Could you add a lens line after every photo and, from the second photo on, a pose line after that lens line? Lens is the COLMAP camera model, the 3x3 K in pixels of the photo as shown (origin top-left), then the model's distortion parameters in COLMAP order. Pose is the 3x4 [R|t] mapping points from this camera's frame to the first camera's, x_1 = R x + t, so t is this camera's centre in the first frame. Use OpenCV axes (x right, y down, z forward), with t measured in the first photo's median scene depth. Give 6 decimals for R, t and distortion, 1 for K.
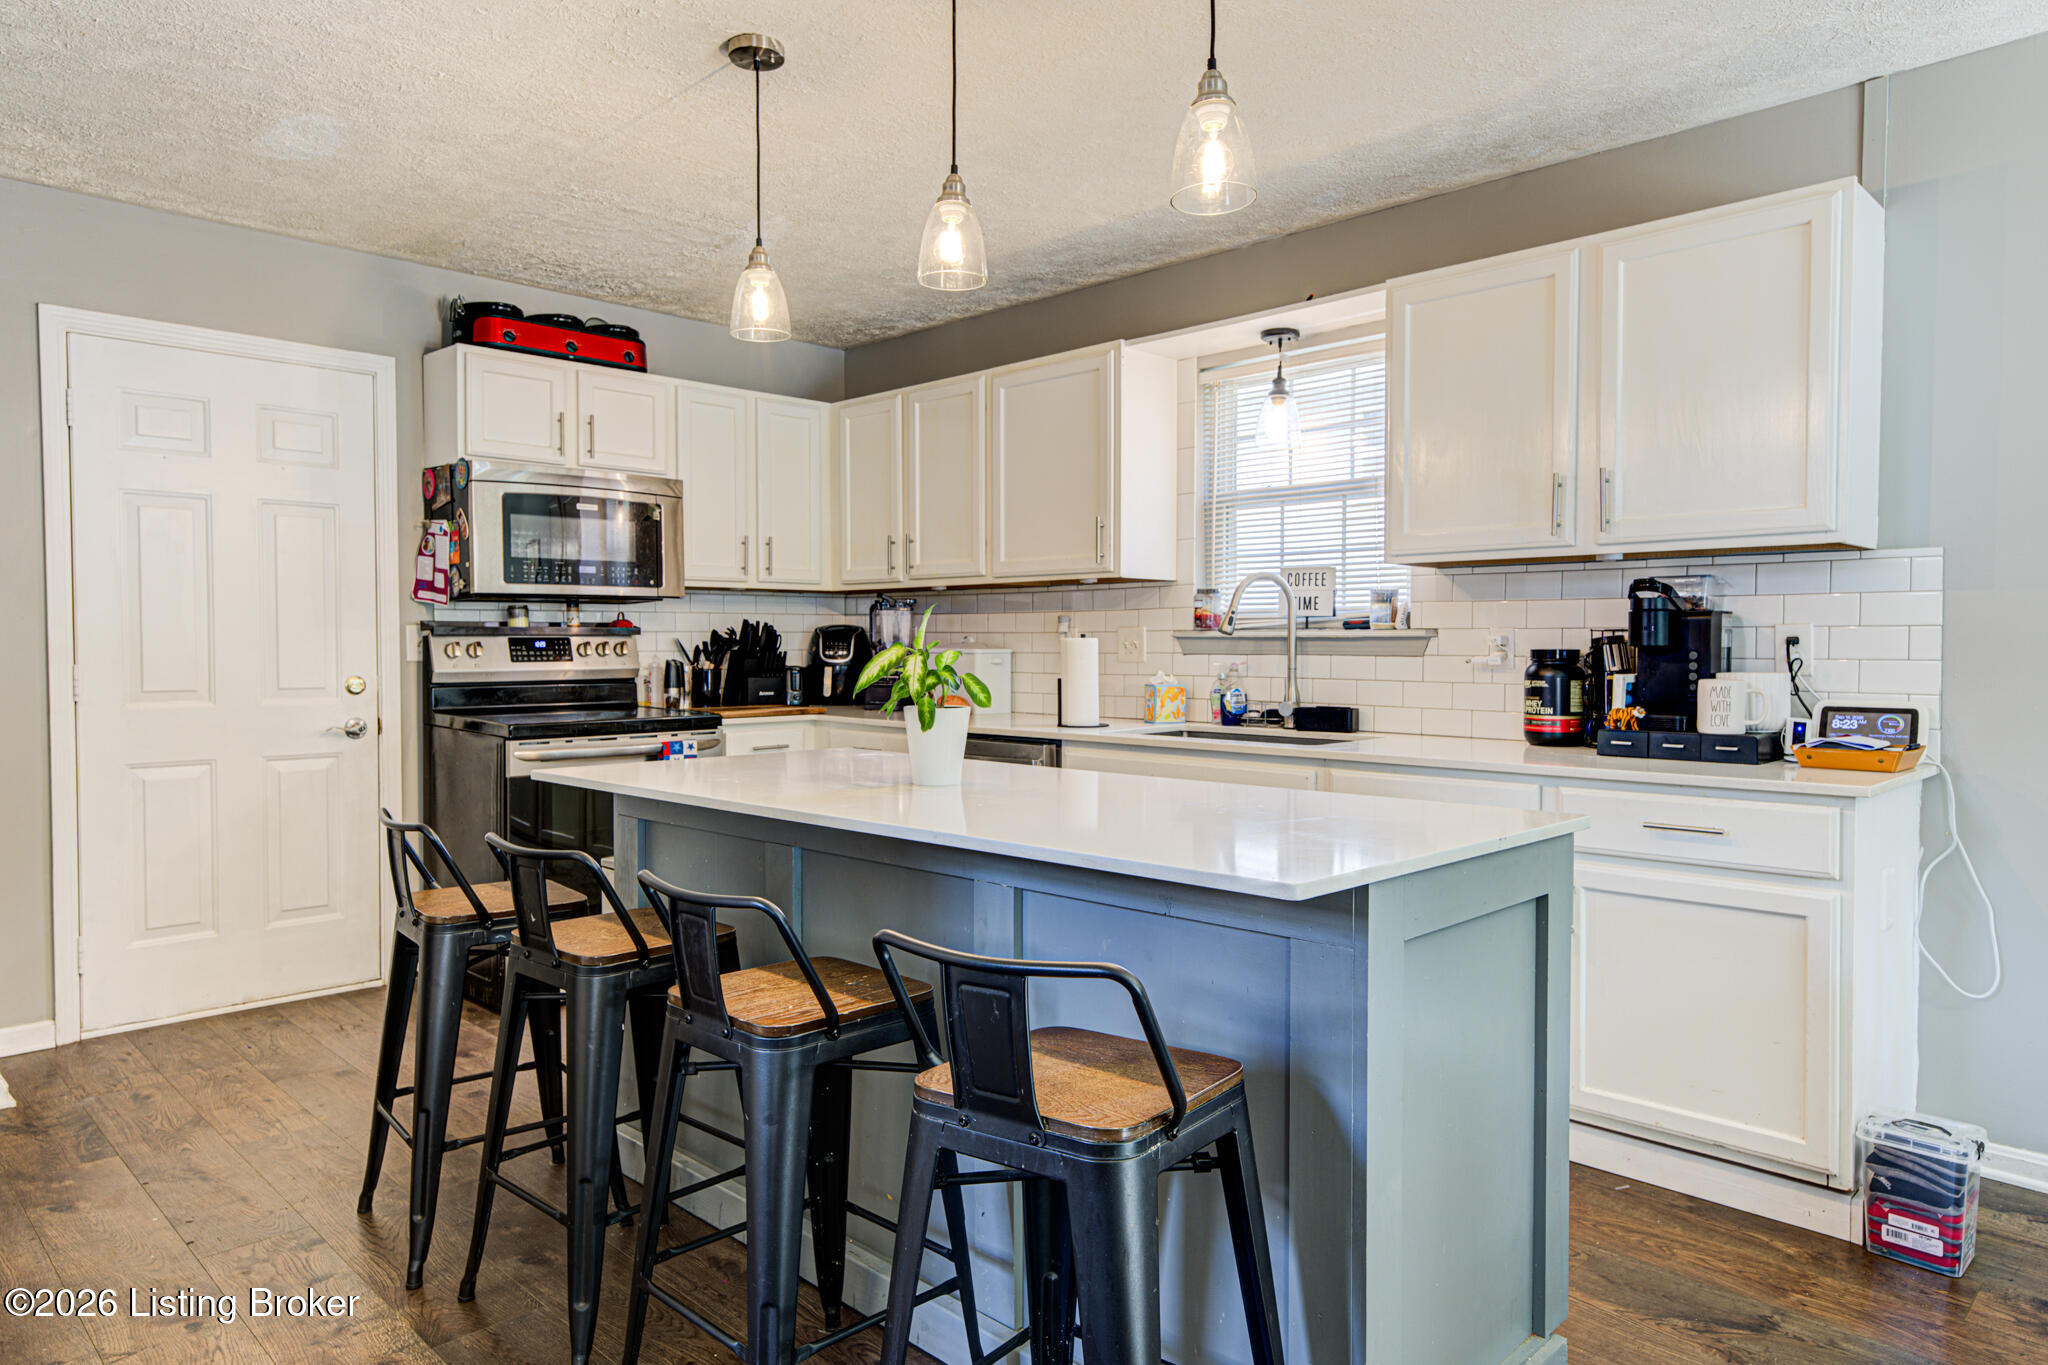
lens RADIAL K [[1303.5, 0, 1021.6], [0, 1303.5, 675.0], [0, 0, 1]] dist [0.016529, 0.001120]
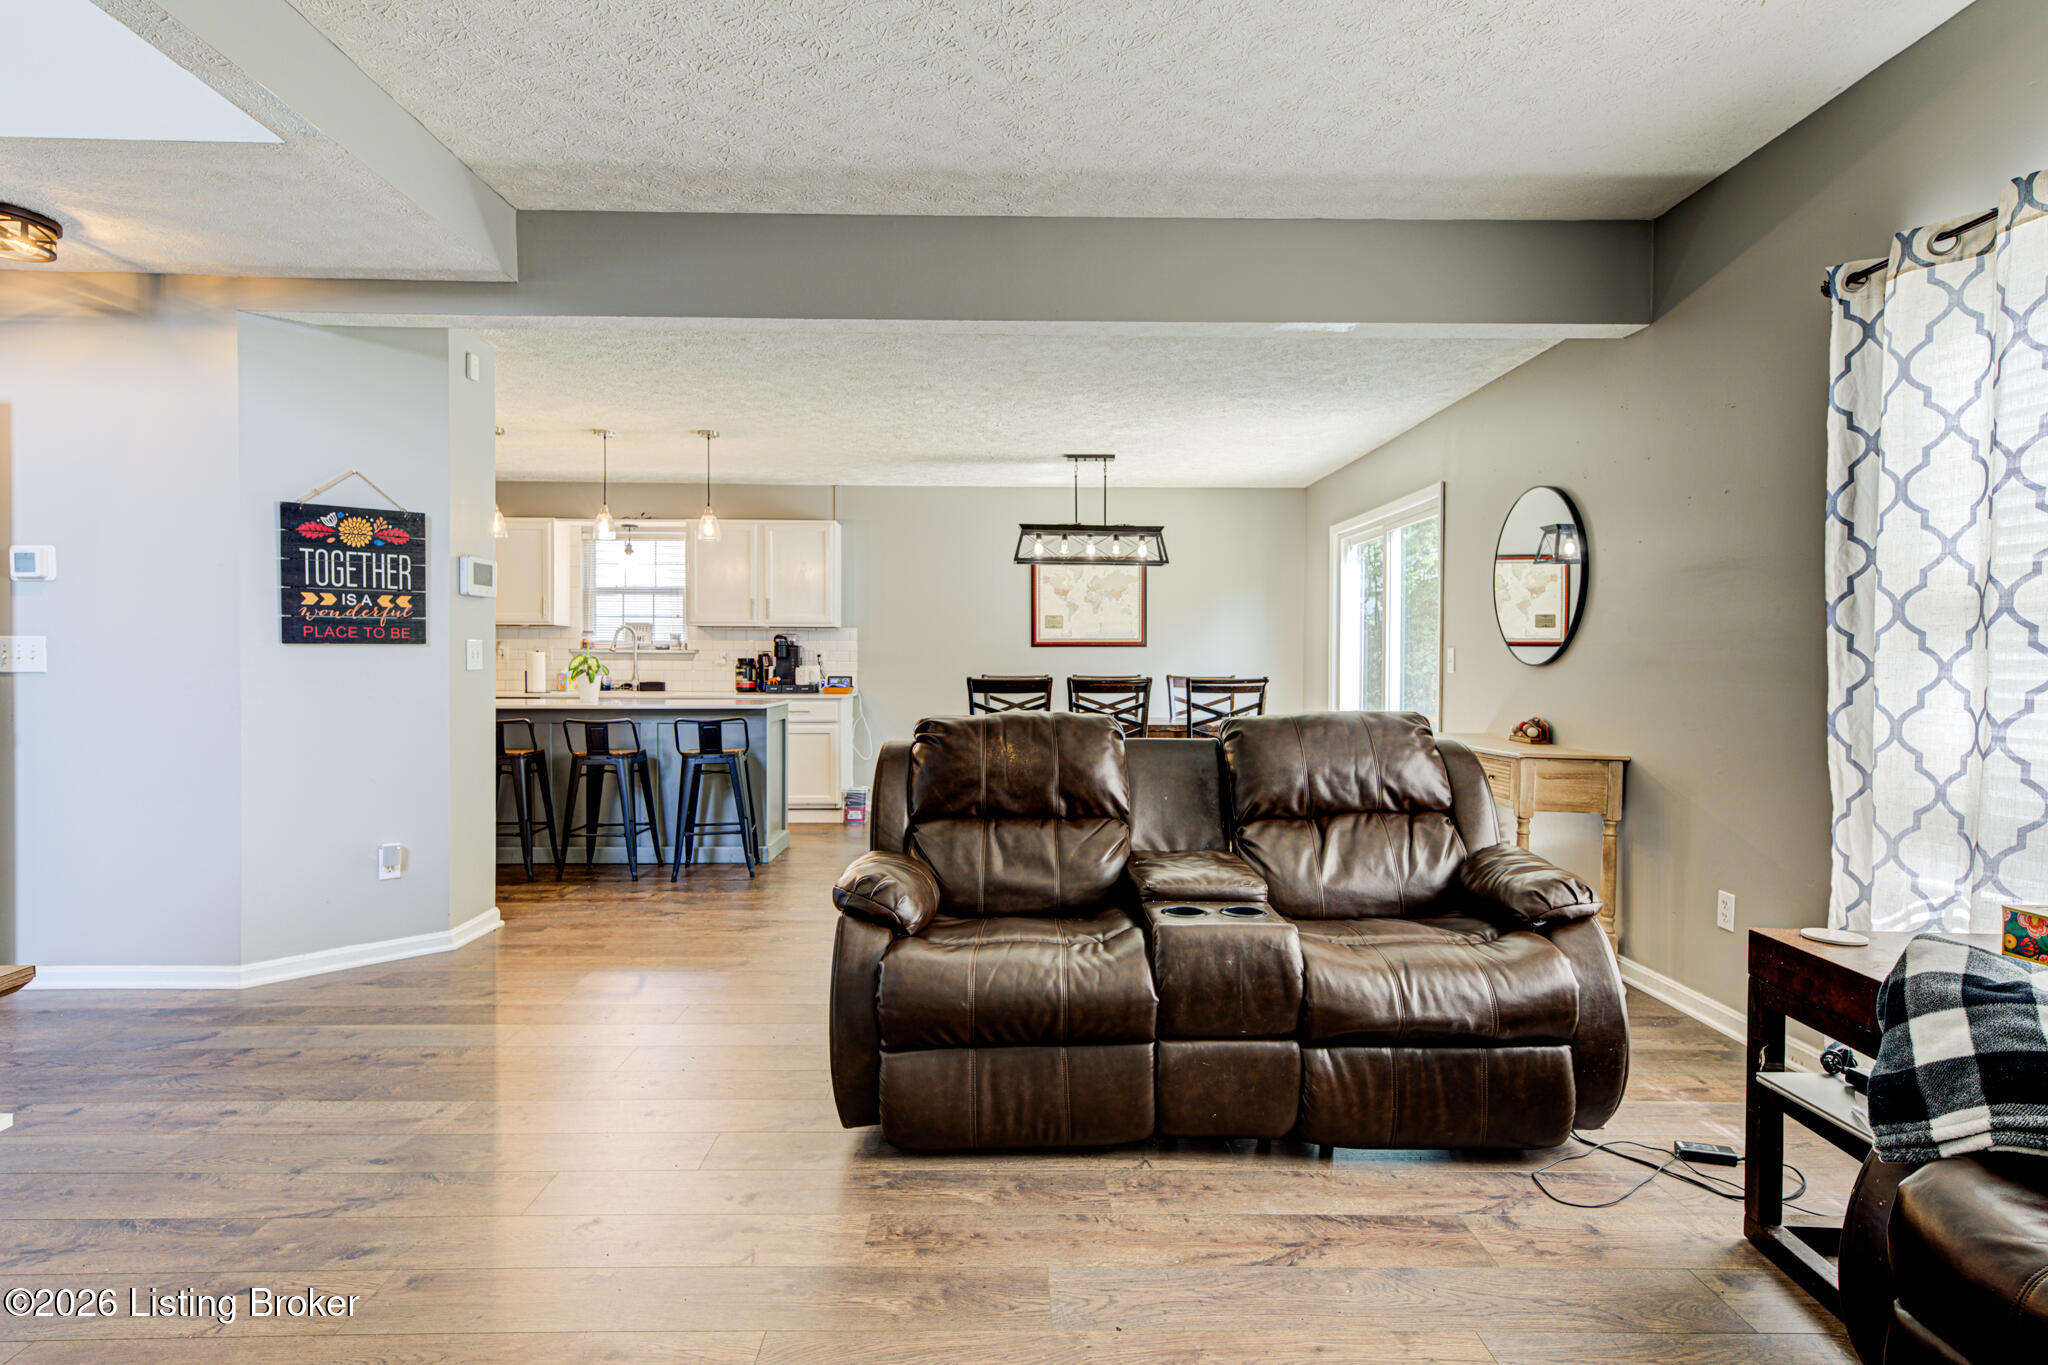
lens RADIAL K [[1095.6, 0, 1029.6], [0, 1095.6, 667.6], [0, 0, 1]] dist [0.007252, 0.000813]
pose [[0.697578, -0.002164, 0.716506, -0.709995], [0.010793, 0.999914, -0.007487, 0.020981], [-0.716428, 0.012956, 0.697541, -0.901019]]
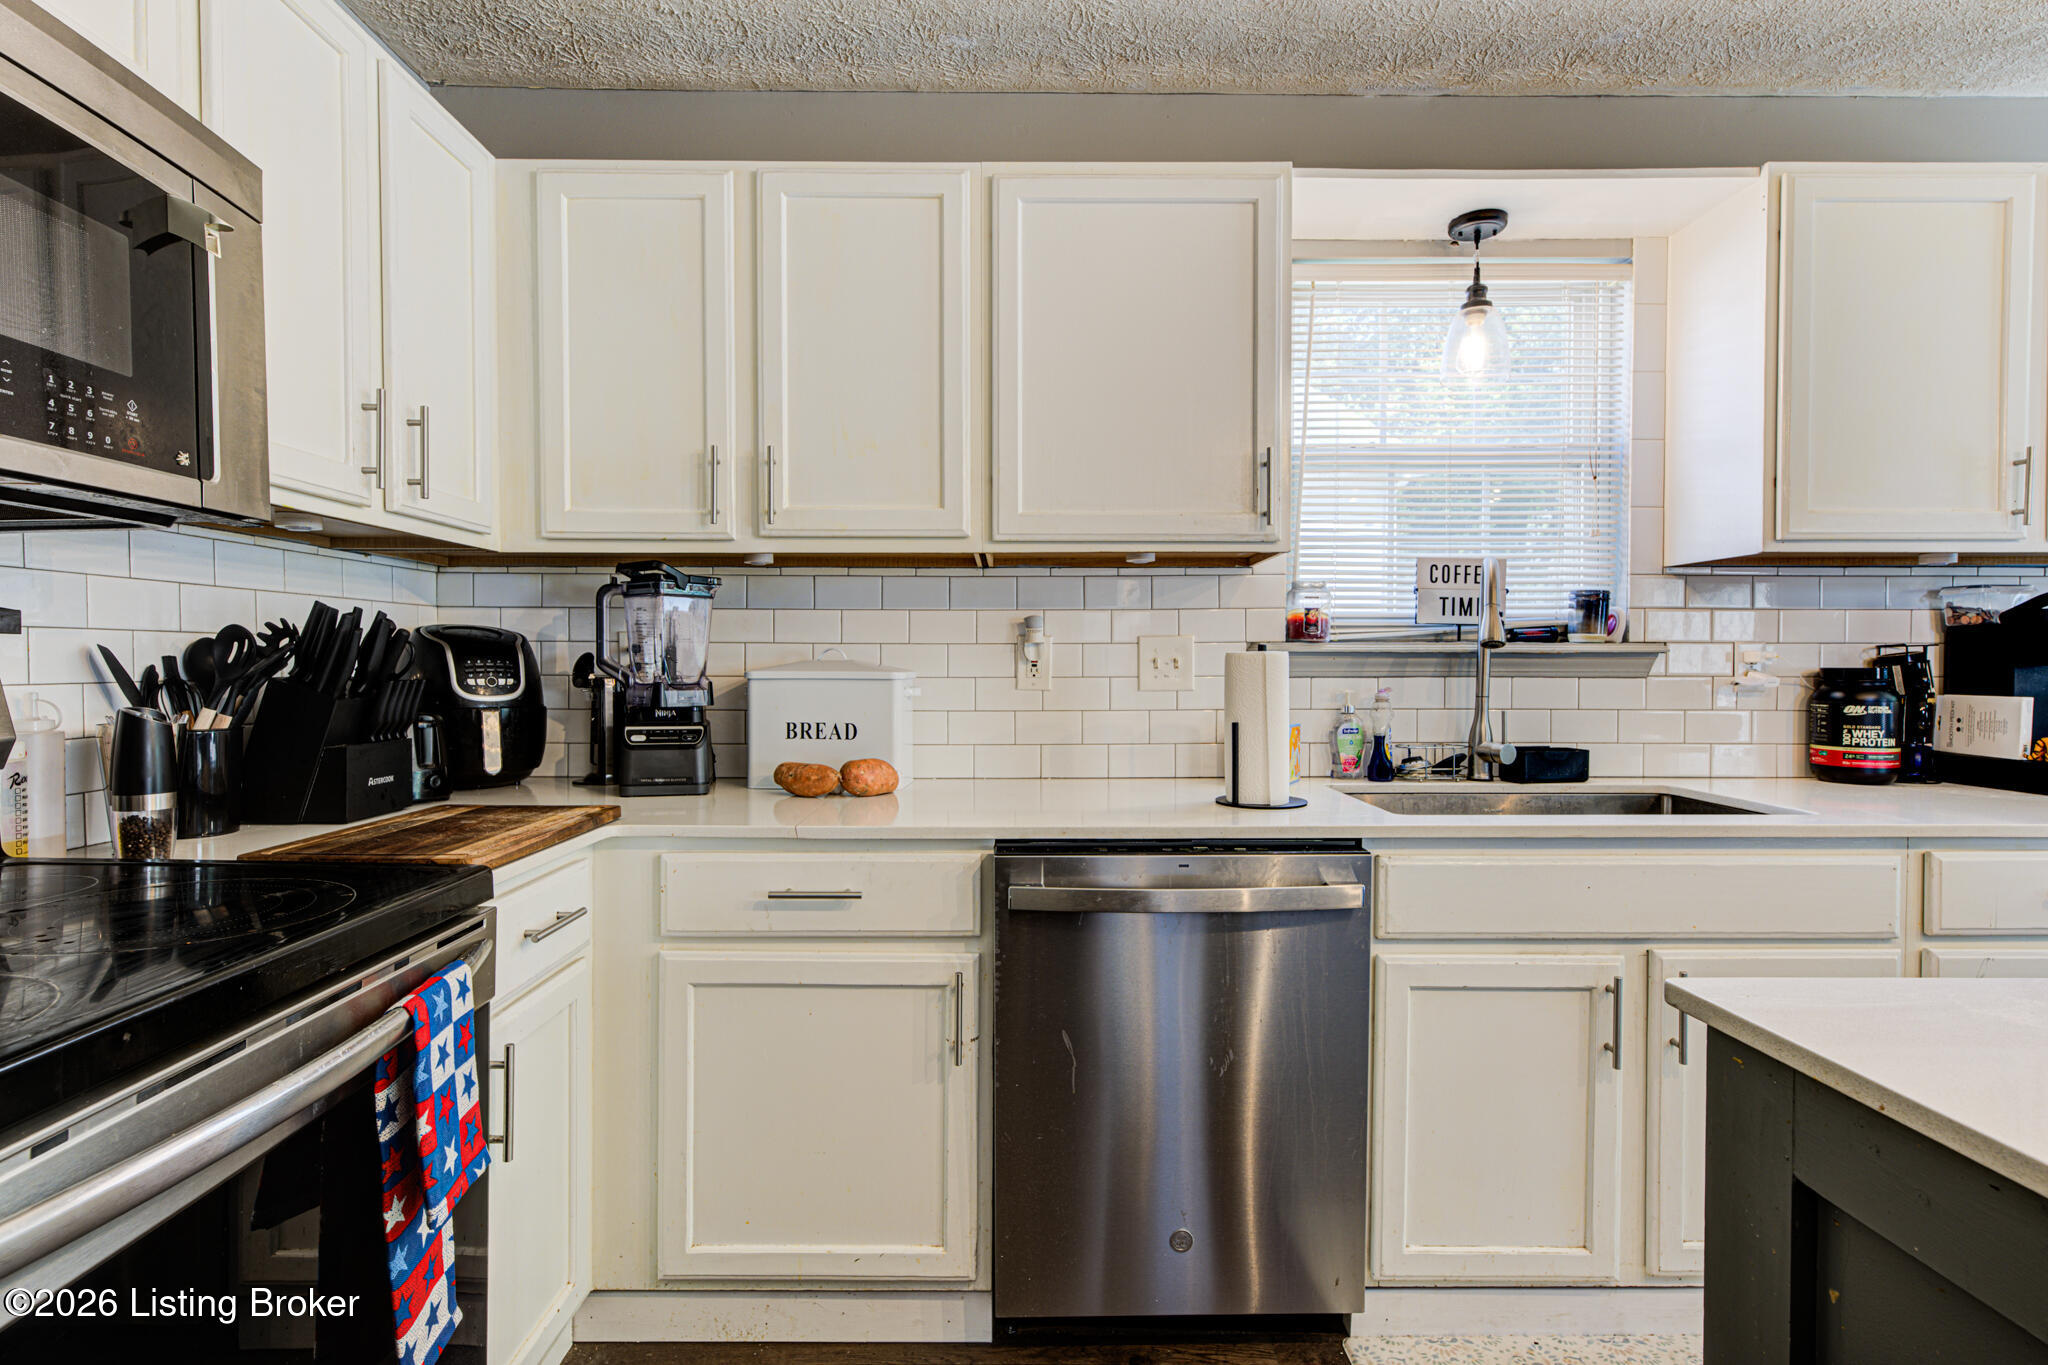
lens RADIAL K [[979.2, 0, 1017.1], [0, 979.2, 680.4], [0, 0, 1]] dist [0.004048, 0.000303]
pose [[0.698682, -0.012484, 0.715323, -0.343647], [0.018218, 0.999834, -0.000344, -0.017460], [-0.715200, 0.013272, 0.698794, 0.775781]]
